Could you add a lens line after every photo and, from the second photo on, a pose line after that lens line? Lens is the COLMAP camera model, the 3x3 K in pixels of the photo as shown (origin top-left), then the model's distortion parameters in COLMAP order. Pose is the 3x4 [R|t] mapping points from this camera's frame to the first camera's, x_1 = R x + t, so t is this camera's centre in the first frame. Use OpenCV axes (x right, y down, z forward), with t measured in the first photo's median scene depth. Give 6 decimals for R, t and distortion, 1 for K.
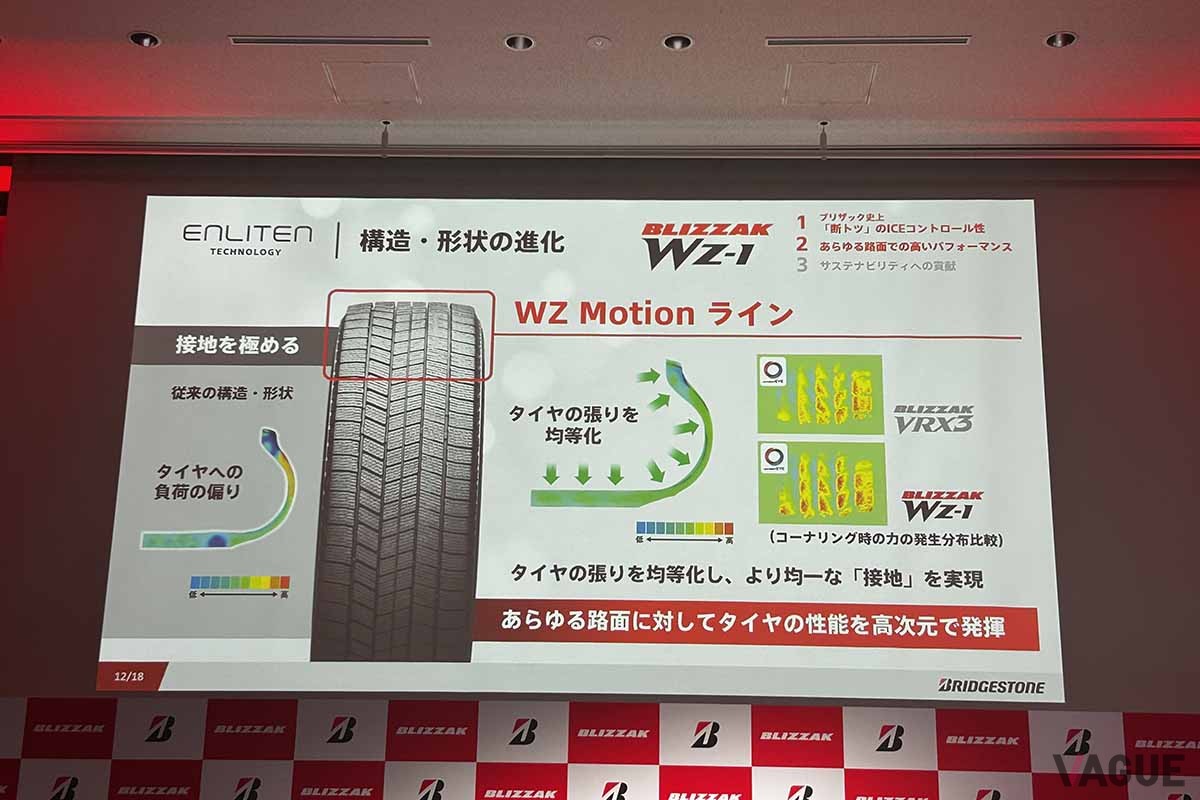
lens RADIAL K [[1900.4, 0, 571.8], [0, 1900.4, 391.0], [0, 0, 1]] dist [0.118011, 0.000000]
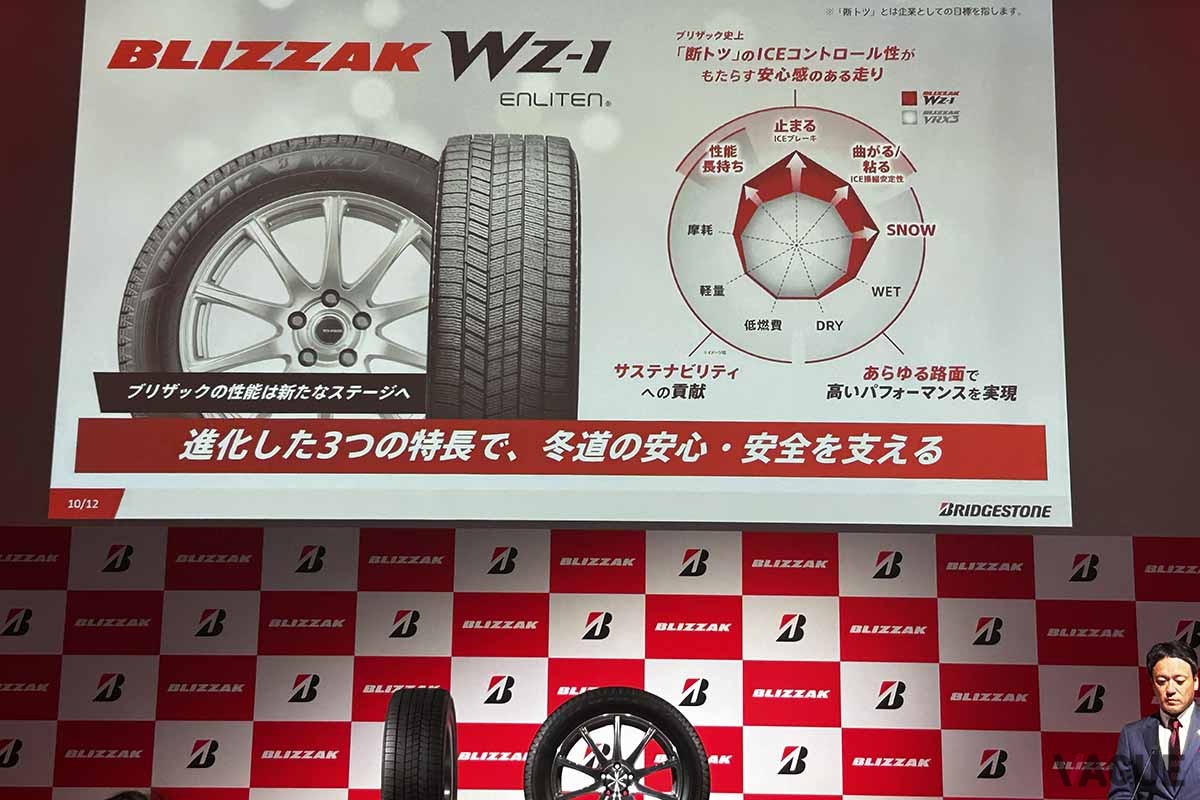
lens RADIAL K [[2041.2, 0, 559.0], [0, 2041.2, 385.1], [0, 0, 1]] dist [0.136585, 0.000000]
pose [[0.999974, -0.003859, 0.006043, -0.065388], [0.003295, 0.995874, 0.090682, -0.011808], [-0.006368, -0.090660, 0.995862, -0.125258]]
